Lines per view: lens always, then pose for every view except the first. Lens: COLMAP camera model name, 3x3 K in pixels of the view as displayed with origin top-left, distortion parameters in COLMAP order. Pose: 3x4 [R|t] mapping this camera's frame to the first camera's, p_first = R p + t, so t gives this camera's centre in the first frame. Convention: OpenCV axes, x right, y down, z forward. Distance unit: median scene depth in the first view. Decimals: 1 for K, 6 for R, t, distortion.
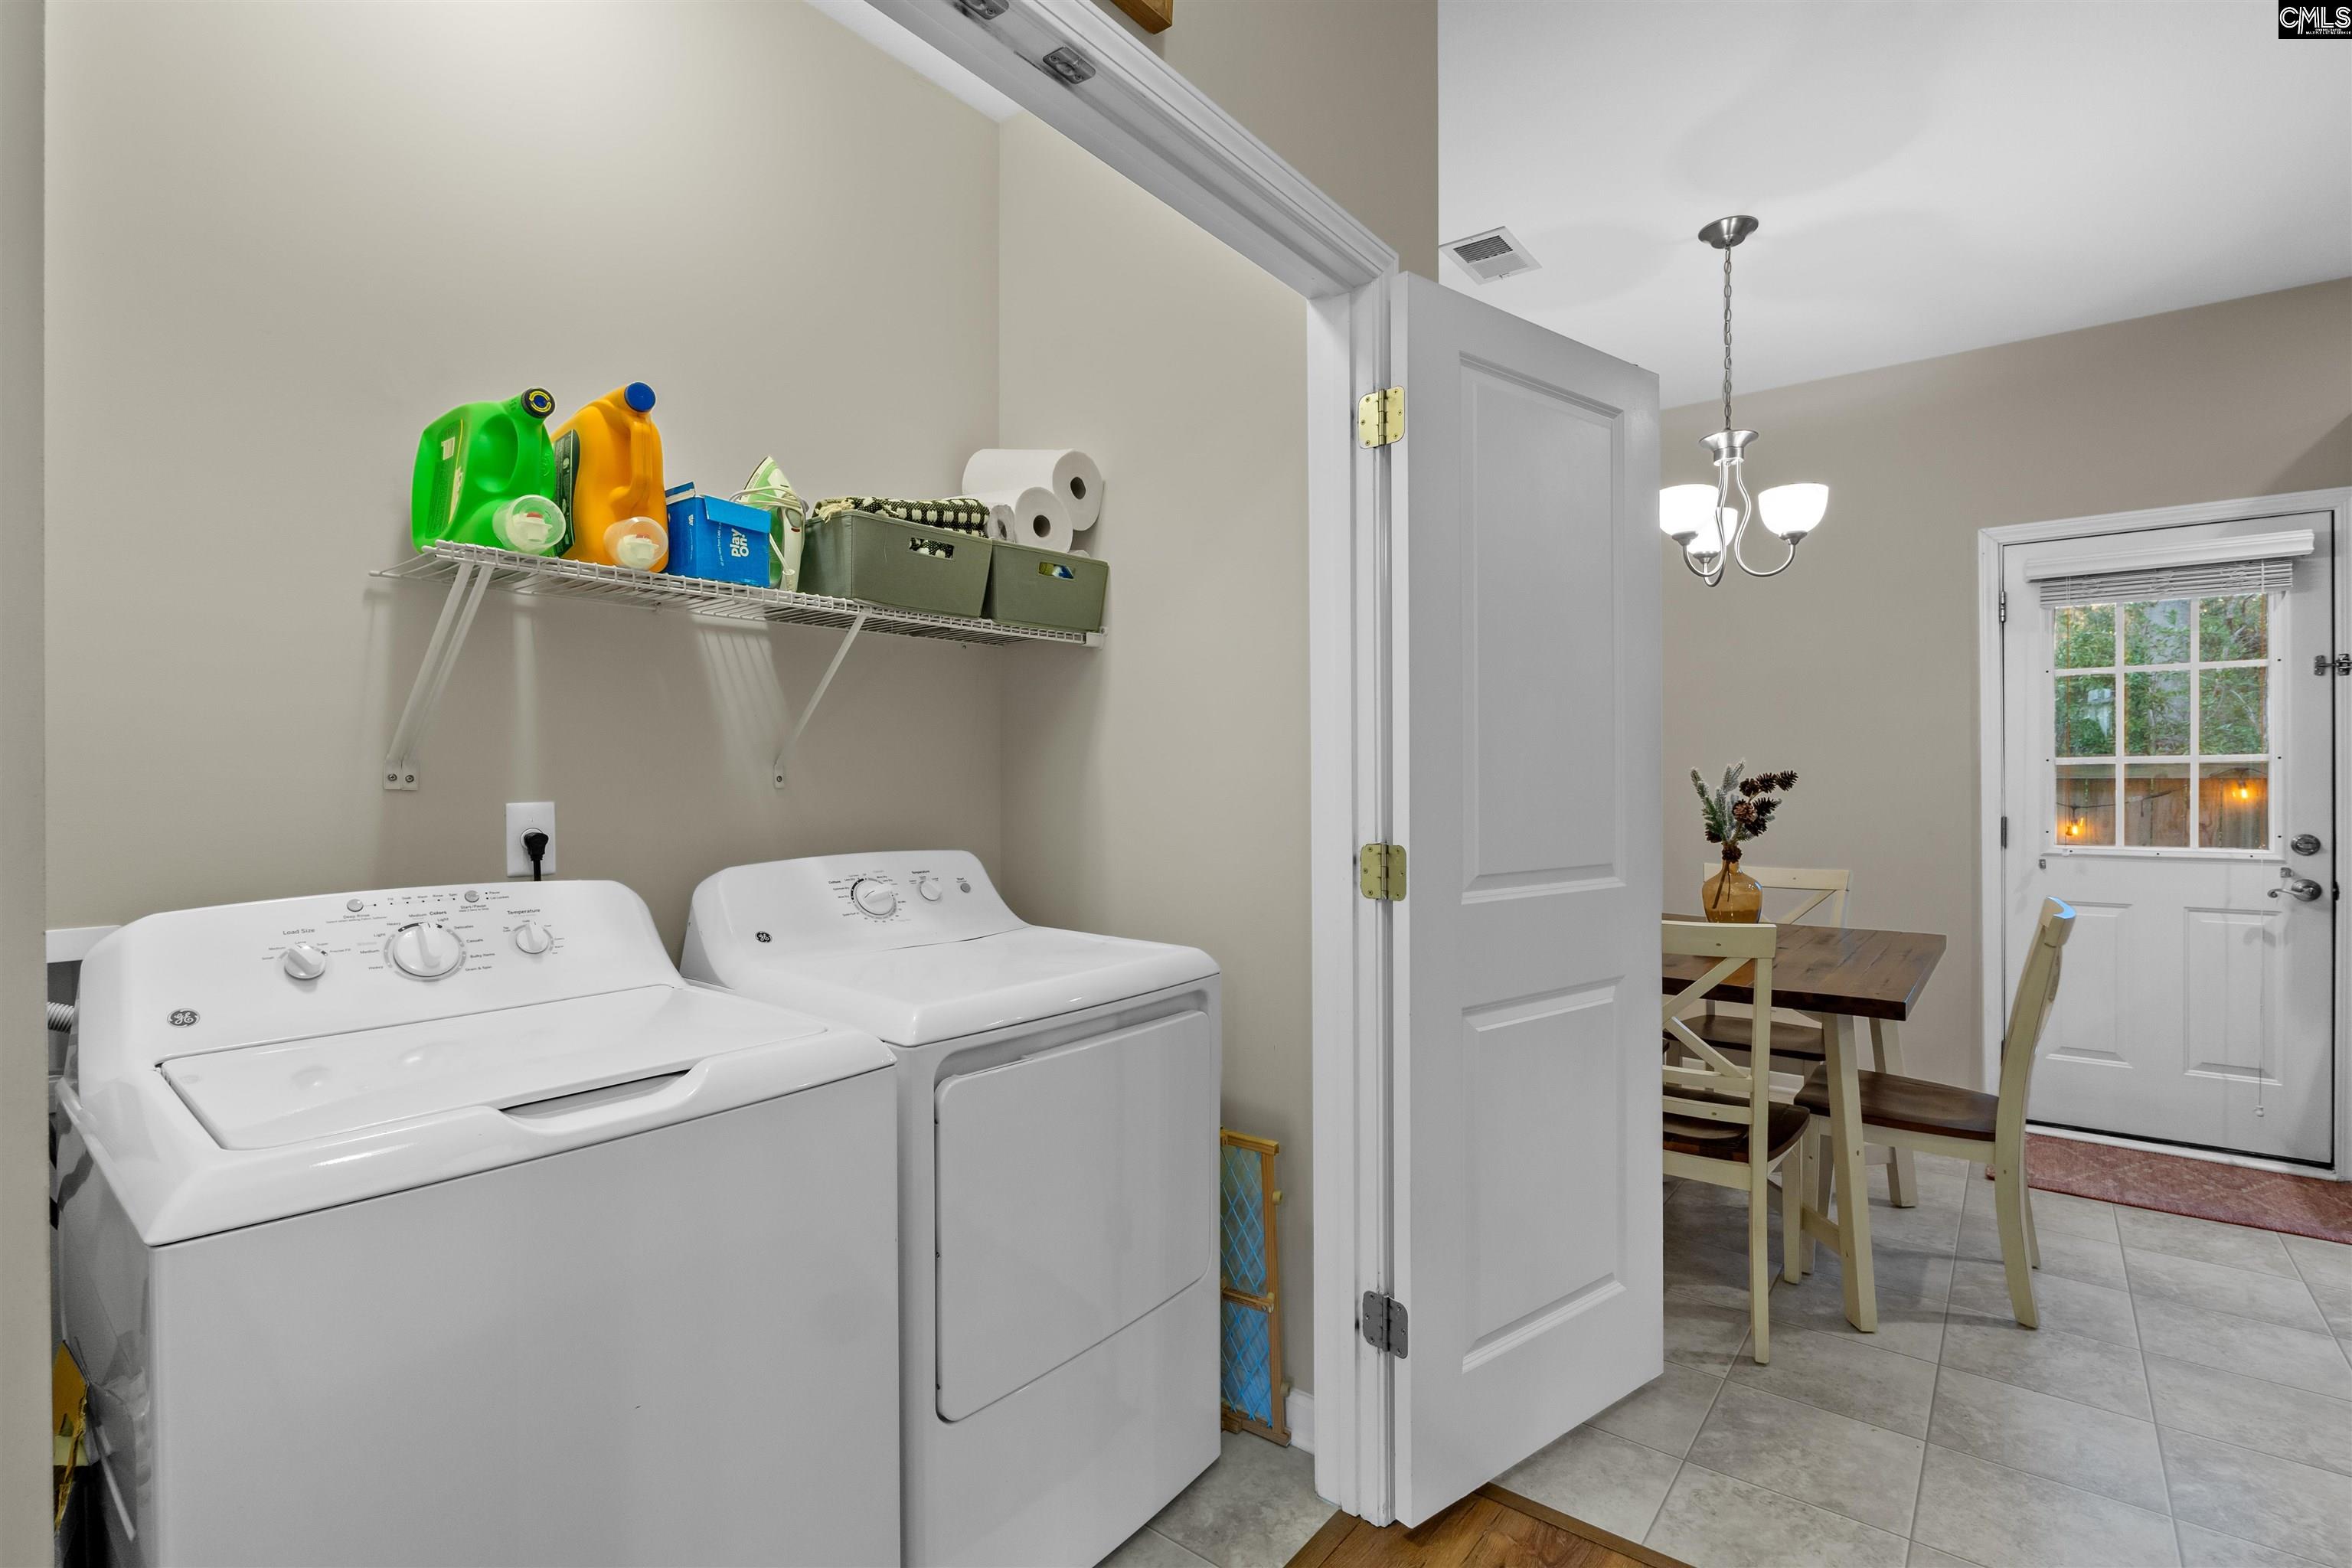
lens RADIAL K [[1080.9, 0, 1156.4], [0, 1080.9, 787.6], [0, 0, 1]] dist [-0.010871, 0.001033]
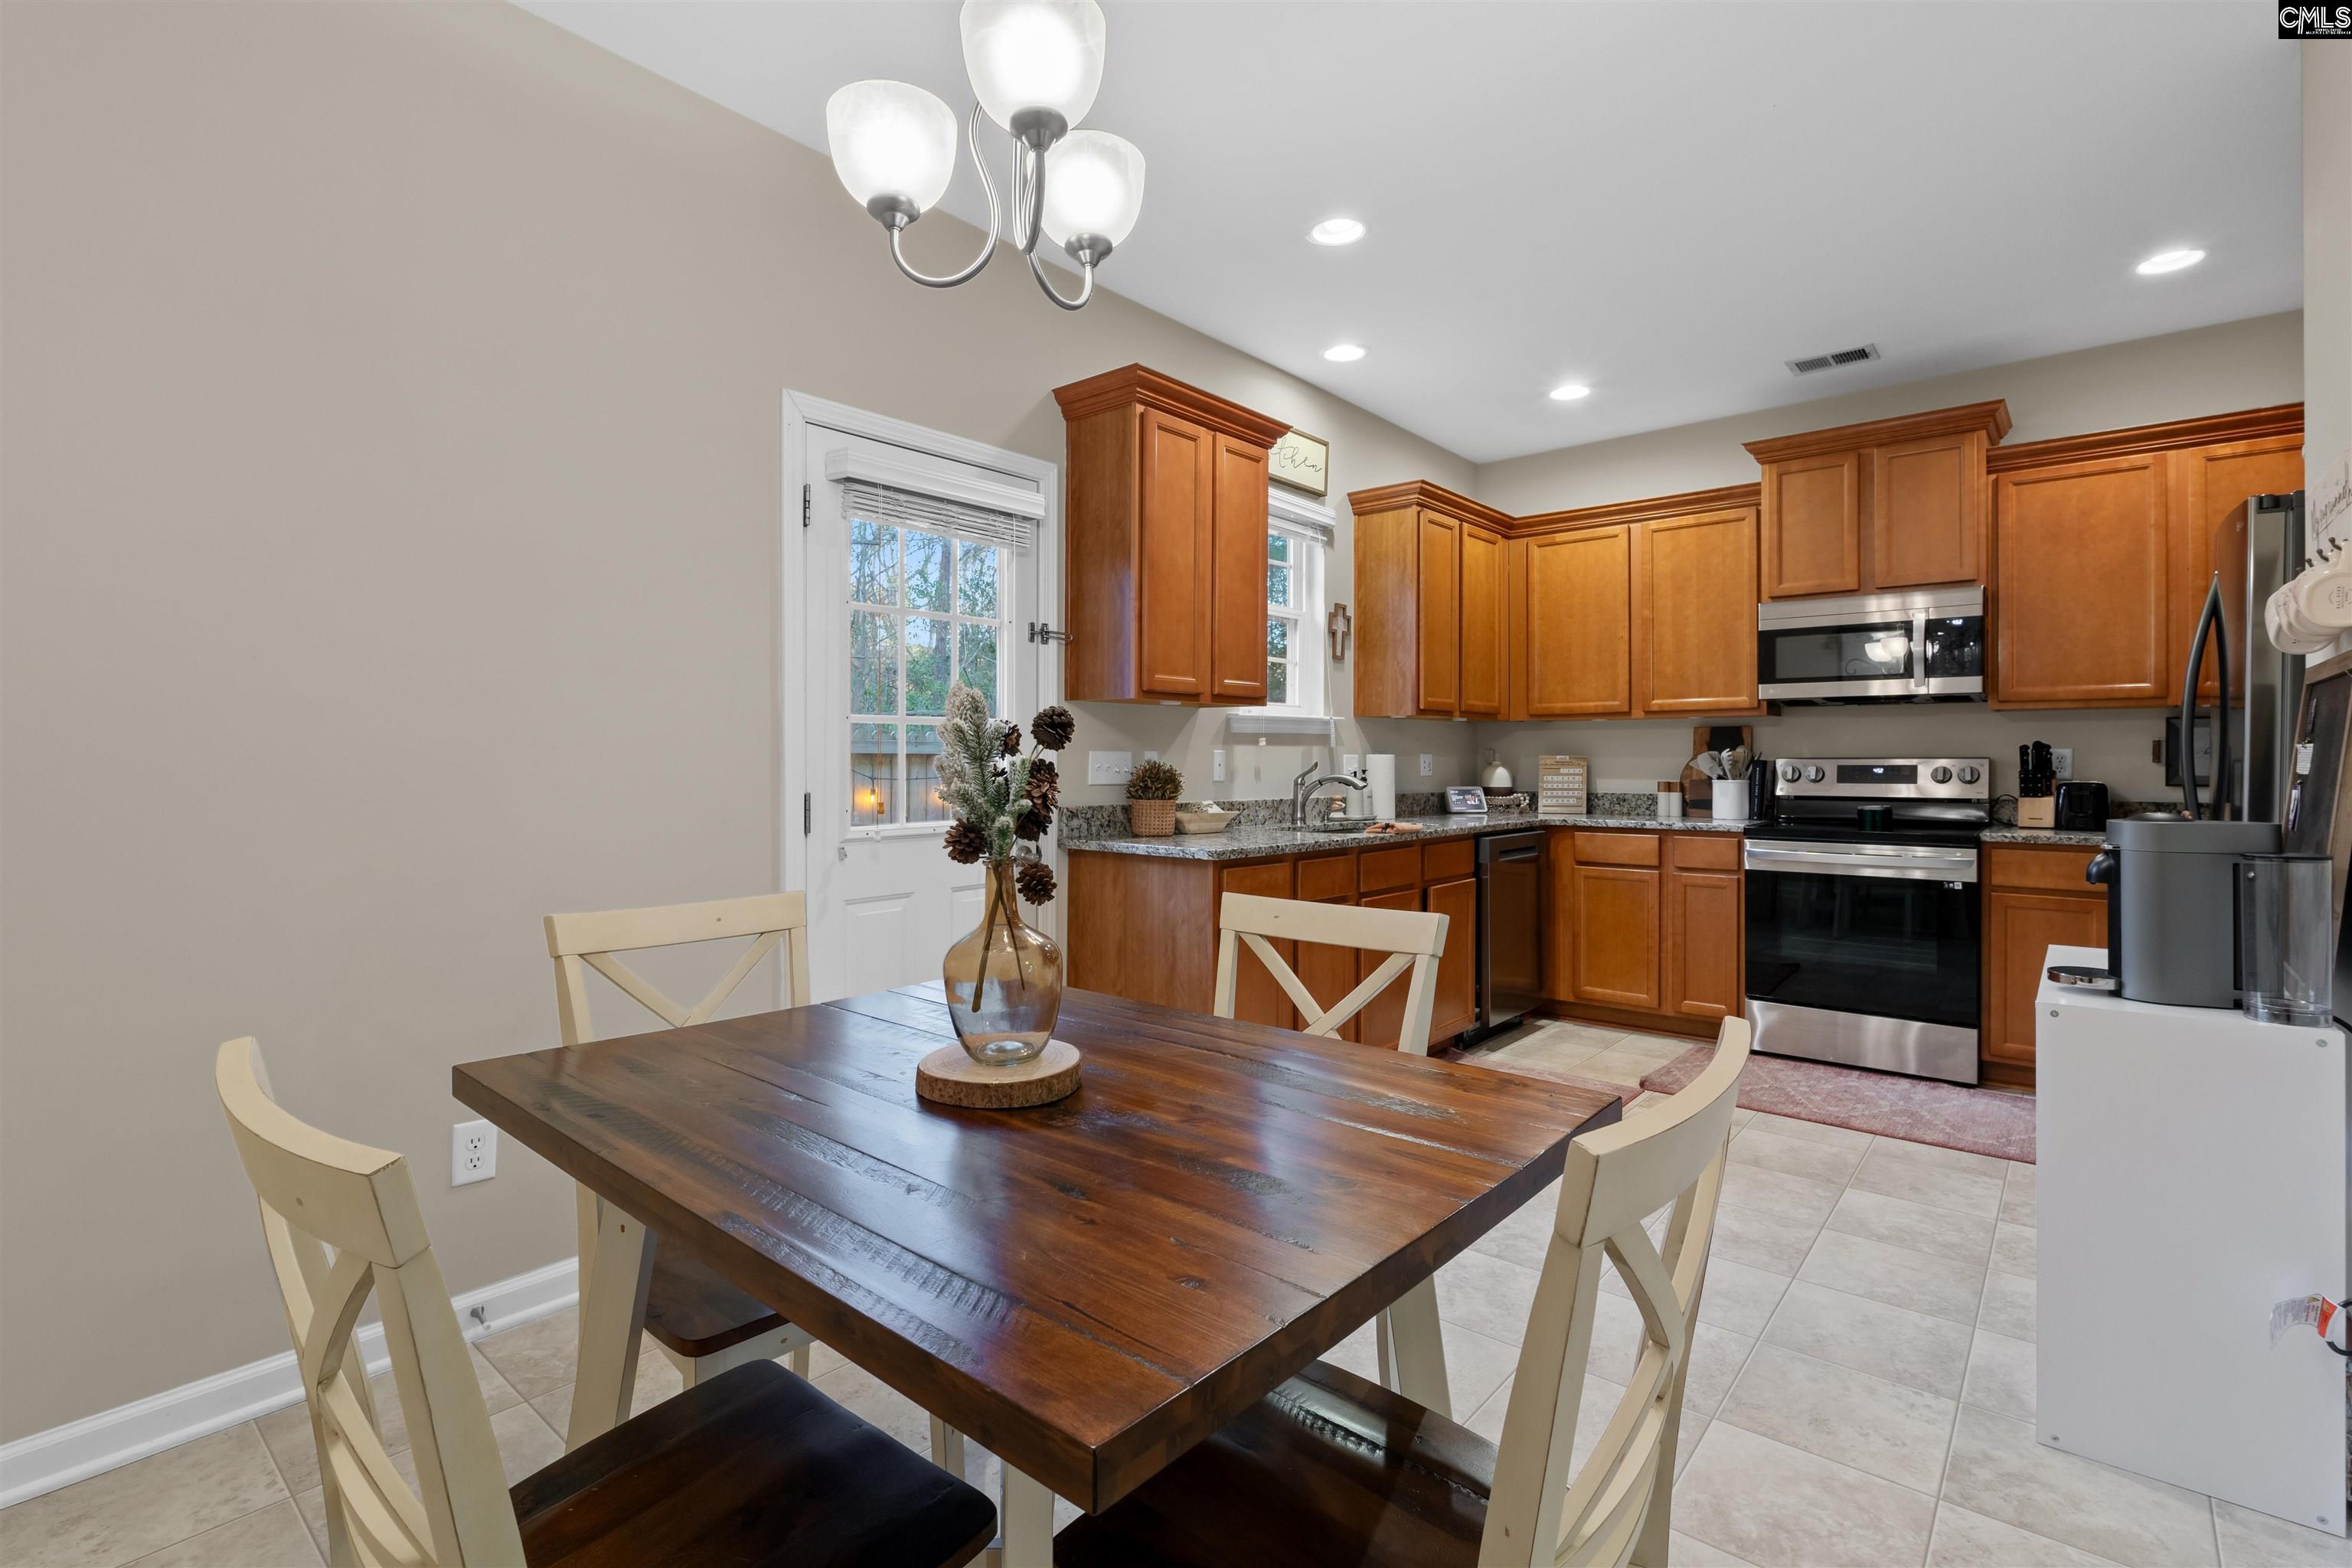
lens RADIAL K [[1080.9, 0, 1171.2], [0, 1080.9, 763.5], [0, 0, 1]] dist [-0.010871, 0.001033]
pose [[0.036247, -0.002748, 0.999339, 0.068867], [0.013103, 0.999912, 0.002274, 0.008928], [-0.999257, 0.013012, 0.036279, 0.775492]]
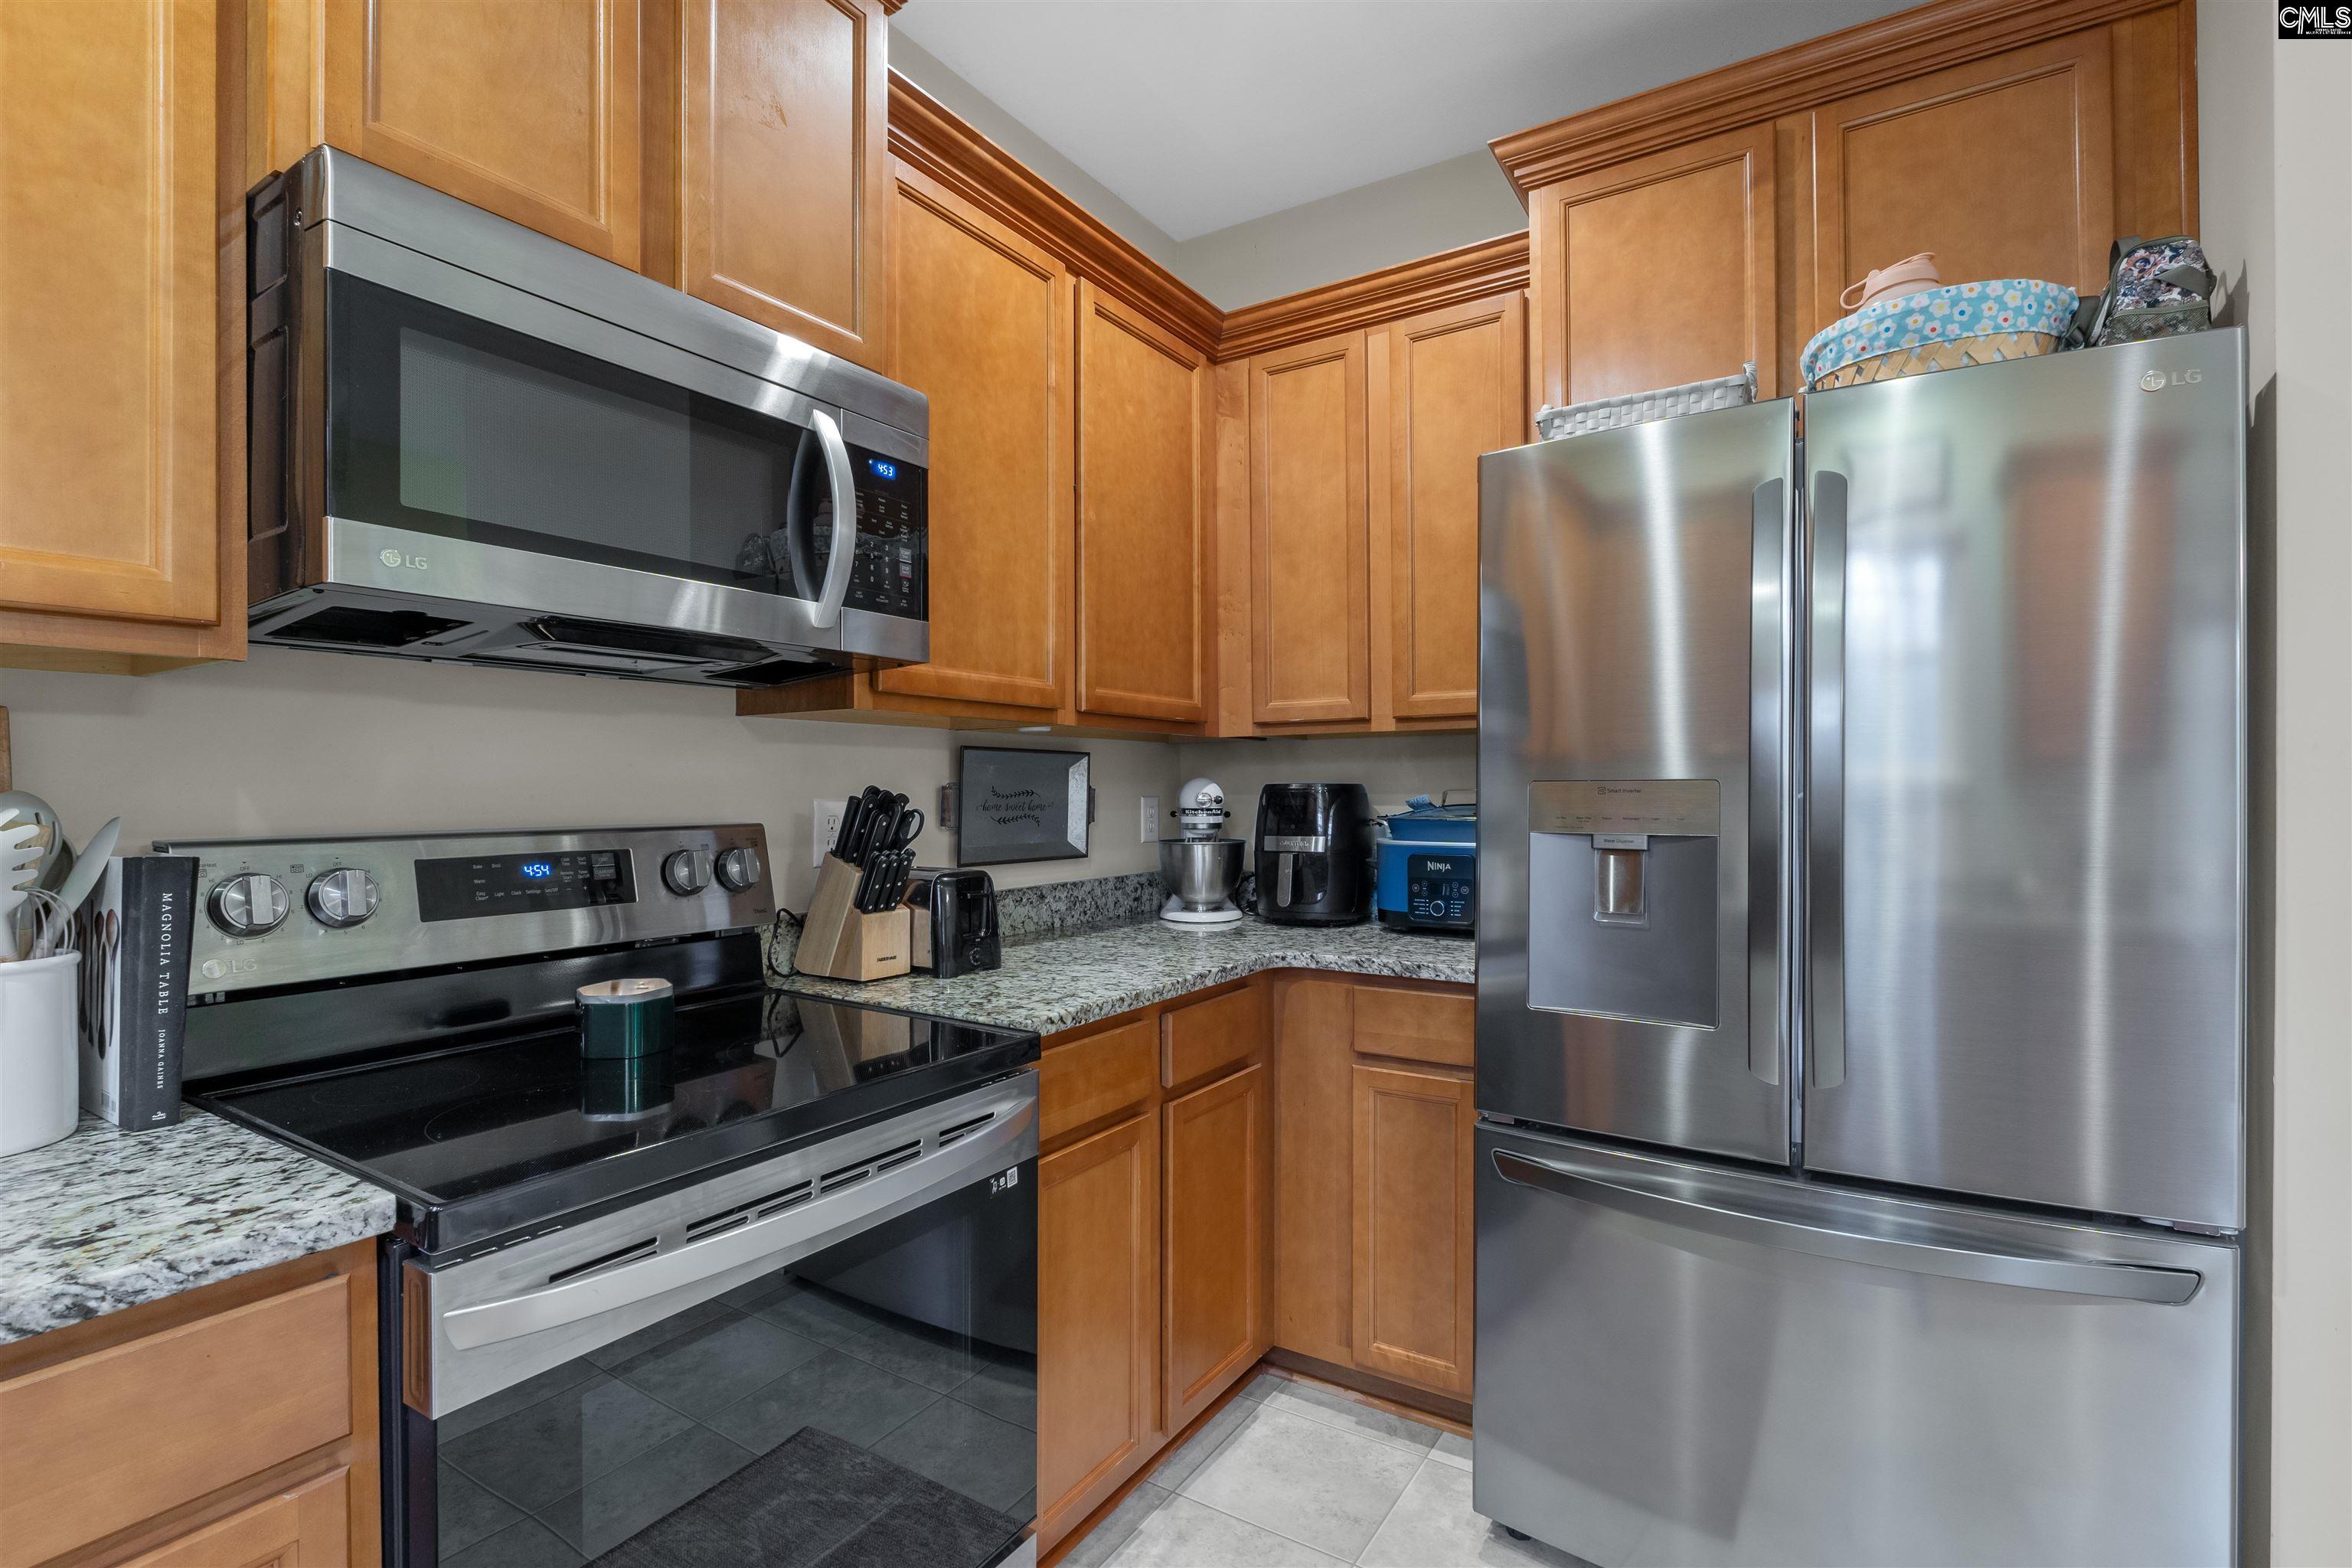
lens RADIAL K [[1080.9, 0, 1167.5], [0, 1080.9, 794.6], [0, 0, 1]] dist [-0.010871, 0.001033]
pose [[-0.995340, 0.004628, -0.096312, 1.176244], [0.003163, 0.999877, 0.015362, -0.003924], [0.096372, 0.014986, -0.995233, 0.421193]]
